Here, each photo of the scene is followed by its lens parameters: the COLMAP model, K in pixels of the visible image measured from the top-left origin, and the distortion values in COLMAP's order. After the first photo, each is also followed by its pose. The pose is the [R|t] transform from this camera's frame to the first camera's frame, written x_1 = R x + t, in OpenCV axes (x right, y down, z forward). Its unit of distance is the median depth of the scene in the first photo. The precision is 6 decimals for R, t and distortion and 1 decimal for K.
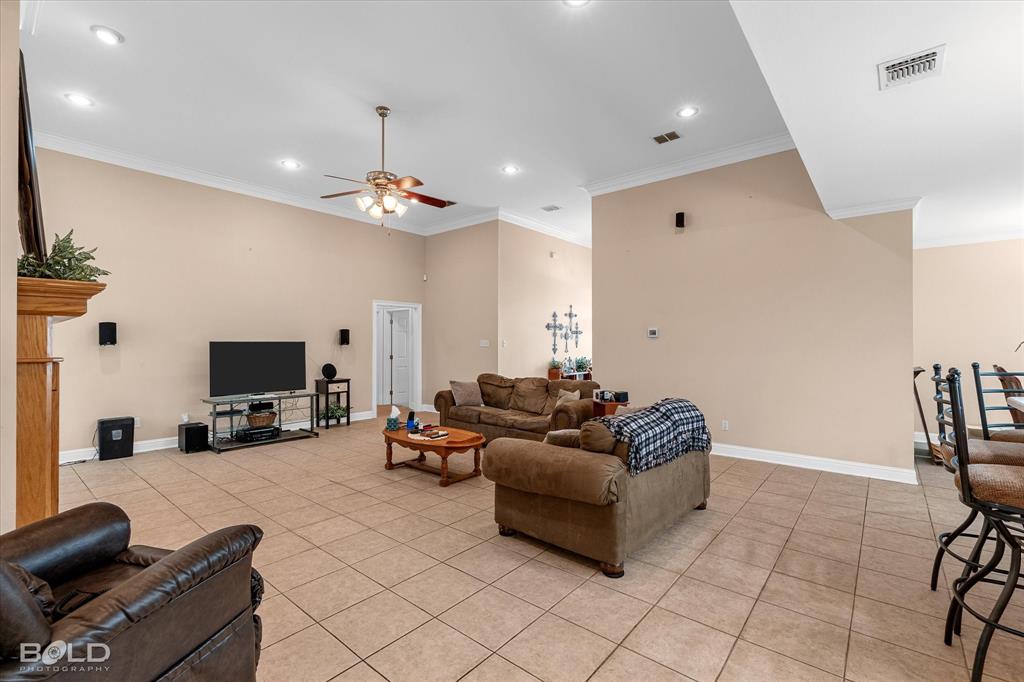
lens RADIAL K [[450.3, 0, 513.1], [0, 450.3, 337.5], [0, 0, 1]] dist [-0.005494, 0.001568]
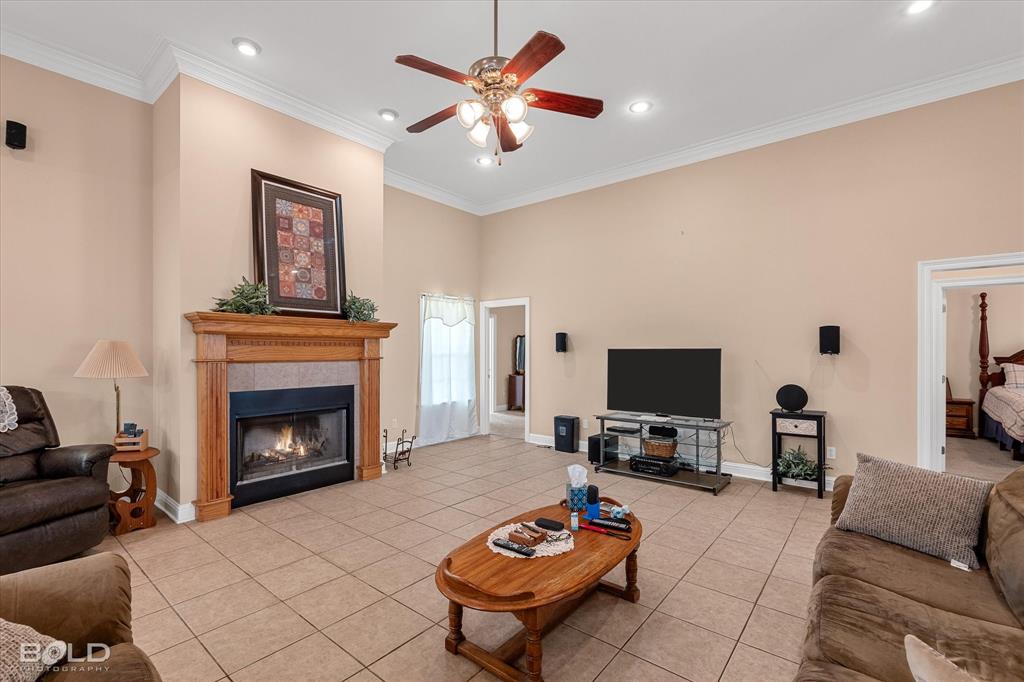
lens RADIAL K [[450.3, 0, 507.1], [0, 450.3, 350.4], [0, 0, 1]] dist [-0.005494, 0.001568]
pose [[0.011223, -0.000590, -0.999937, 0.221017], [0.012511, 0.999922, -0.000450, 0.008935], [0.999859, -0.012505, 0.011230, 0.711096]]
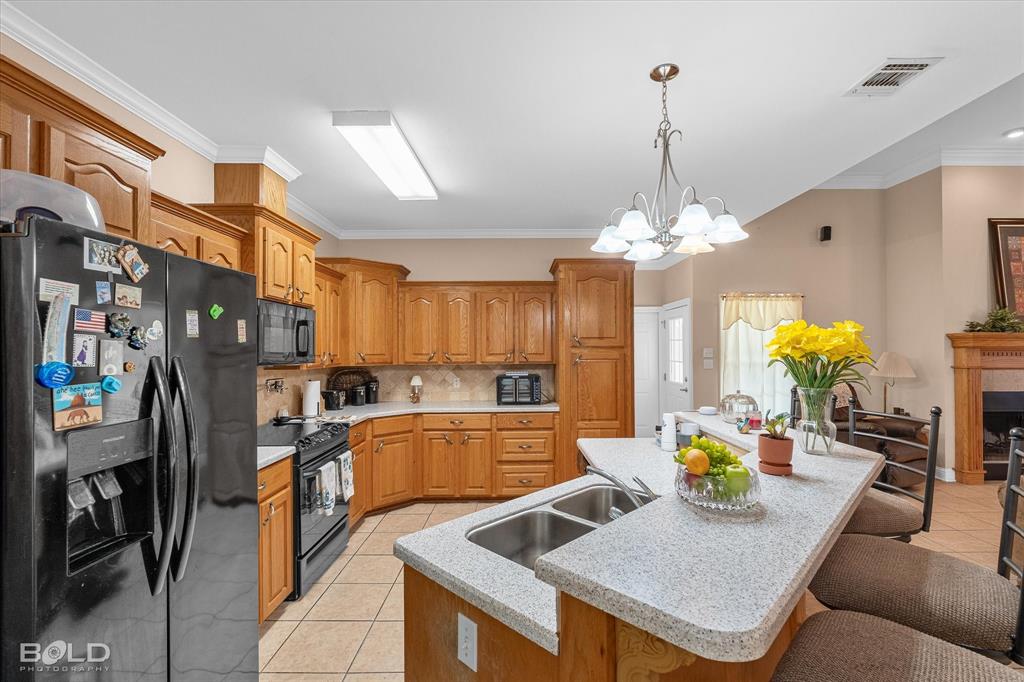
lens RADIAL K [[450.3, 0, 527.1], [0, 450.3, 344.8], [0, 0, 1]] dist [-0.005494, 0.001568]
pose [[-0.754827, -0.006401, -0.655892, 0.740377], [0.009404, 0.999744, -0.020579, -0.013754], [0.655856, -0.021702, -0.754574, 0.424406]]
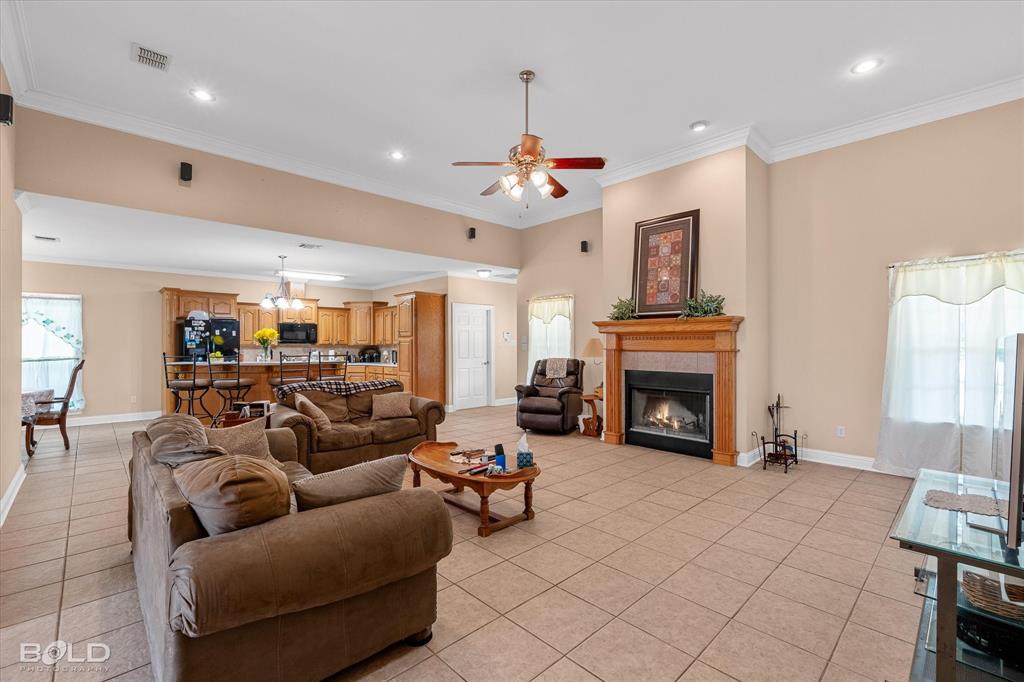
lens RADIAL K [[450.3, 0, 517.7], [0, 450.3, 336.4], [0, 0, 1]] dist [-0.005494, 0.001568]
pose [[-0.995466, 0.002632, 0.095085, -0.251320], [-0.000153, 0.999571, -0.029271, 0.017565], [-0.095122, -0.029153, -0.995039, 1.321867]]
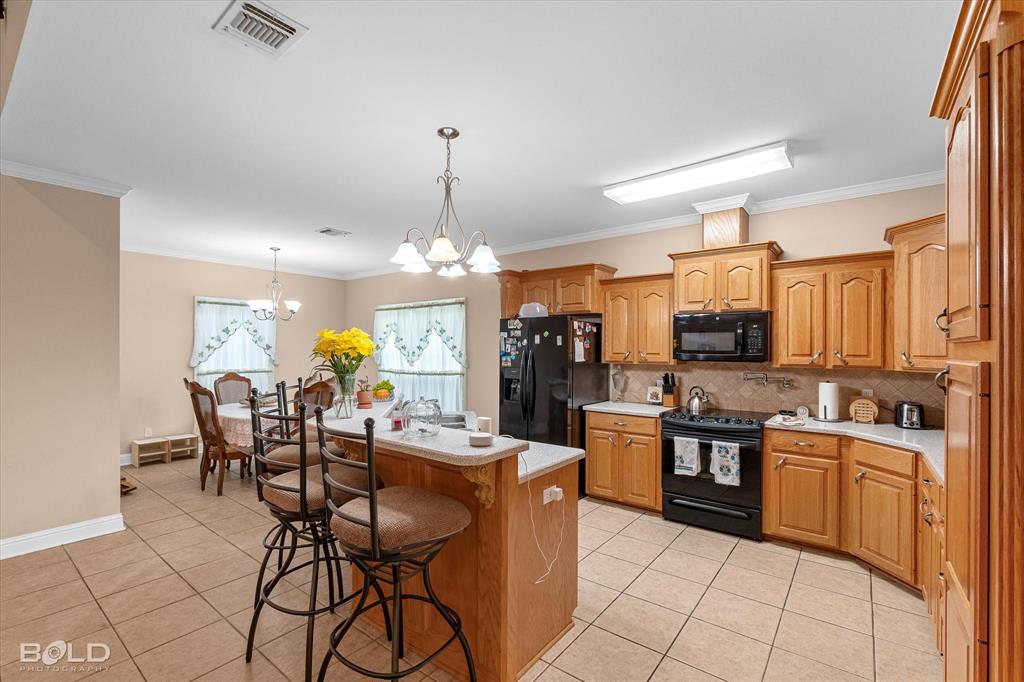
lens RADIAL K [[450.3, 0, 505.5], [0, 450.3, 352.7], [0, 0, 1]] dist [-0.005494, 0.001568]
pose [[-0.033239, -0.010292, 0.999394, 0.026653], [-0.018401, 0.999784, 0.009684, -0.016172], [-0.999278, -0.018068, -0.033421, 0.206349]]
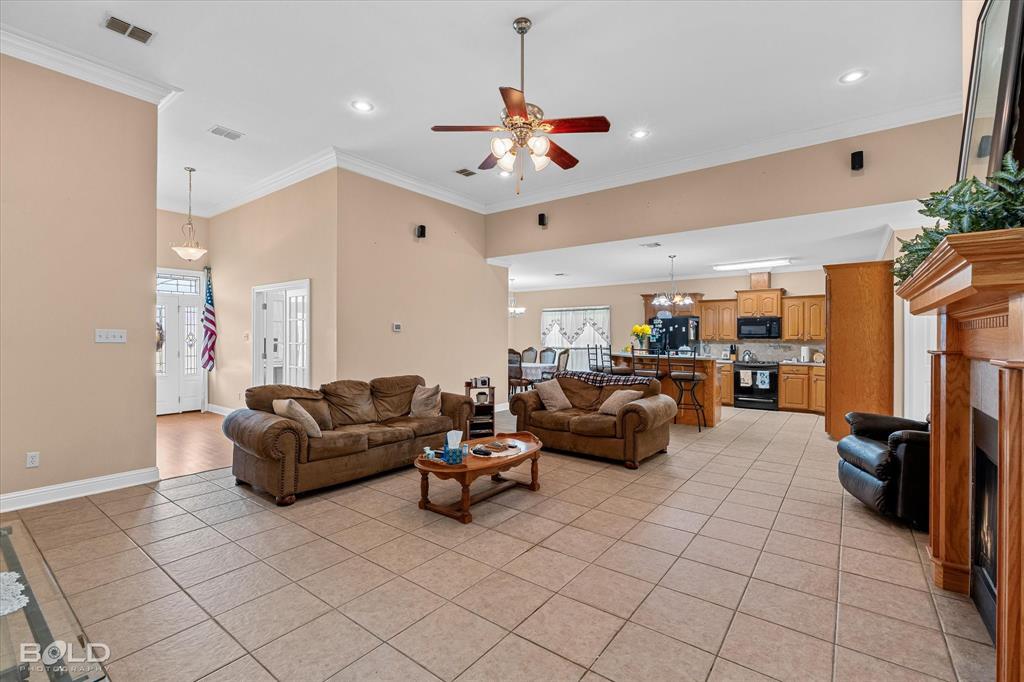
lens RADIAL K [[450.3, 0, 505.7], [0, 450.3, 343.8], [0, 0, 1]] dist [-0.005494, 0.001568]
pose [[-0.047596, -0.013714, 0.998773, -0.733535], [-0.017445, 0.999765, 0.012897, 0.008916], [-0.998714, -0.016810, -0.047824, 0.748264]]
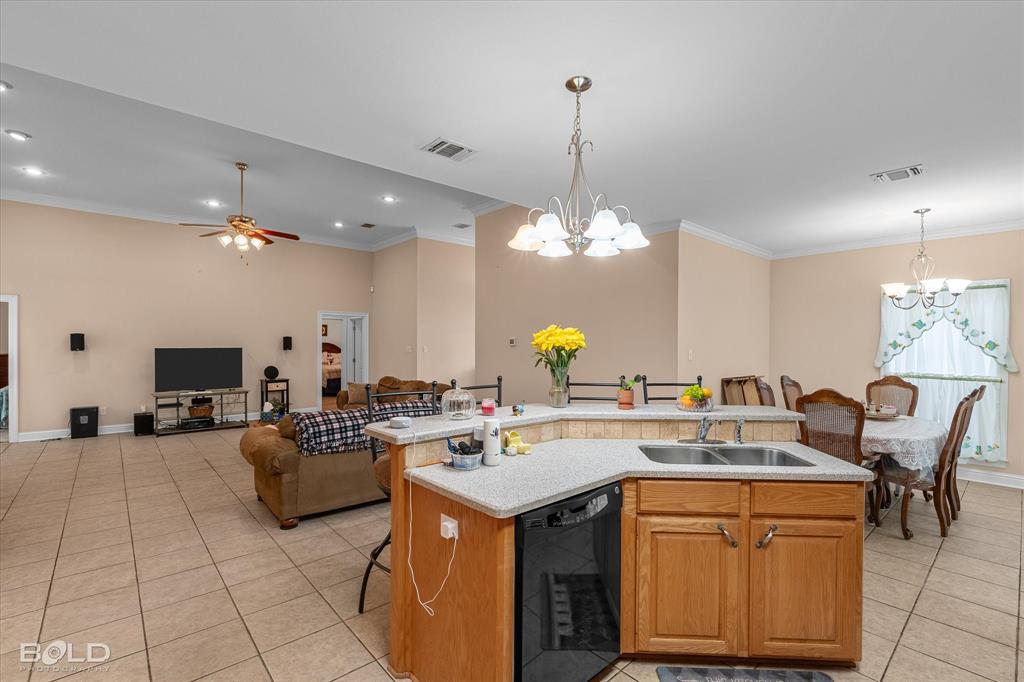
lens RADIAL K [[450.3, 0, 511.8], [0, 450.3, 343.7], [0, 0, 1]] dist [-0.005494, 0.001568]
pose [[0.989997, 0.003278, -0.141049, 0.447295], [-0.001519, 0.999920, 0.012579, -0.018900], [0.141079, -0.012239, 0.989923, -0.095303]]
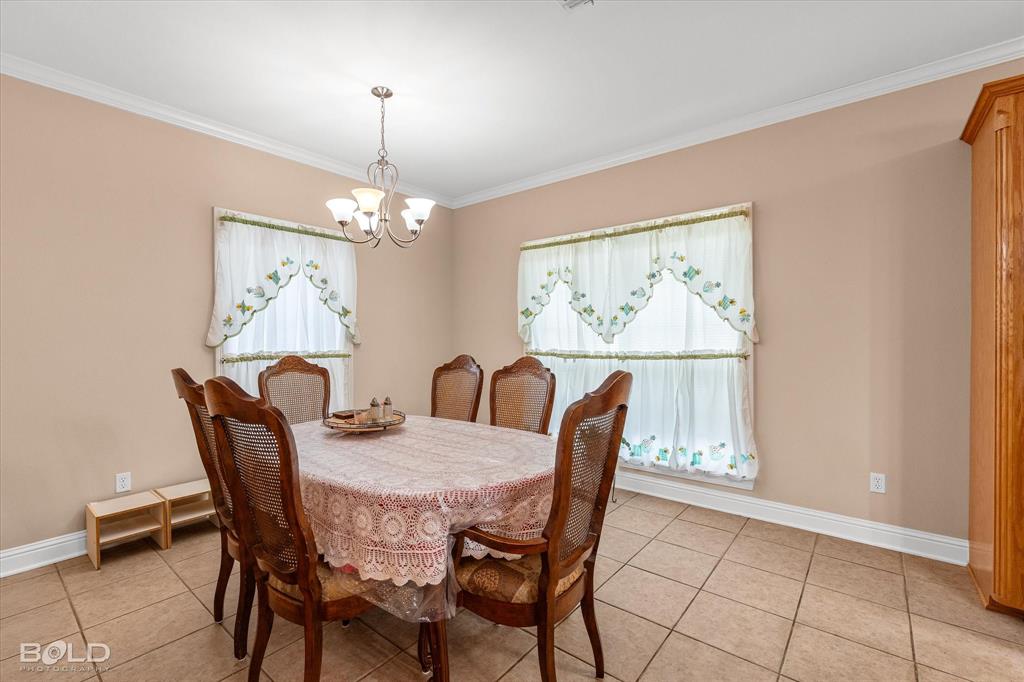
lens RADIAL K [[450.3, 0, 509.0], [0, 450.3, 344.2], [0, 0, 1]] dist [-0.005494, 0.001568]
pose [[-0.019210, -0.017288, 0.999666, 0.518546], [-0.009080, 0.999812, 0.017116, 0.022332], [-0.999774, -0.008749, -0.019363, 0.531734]]
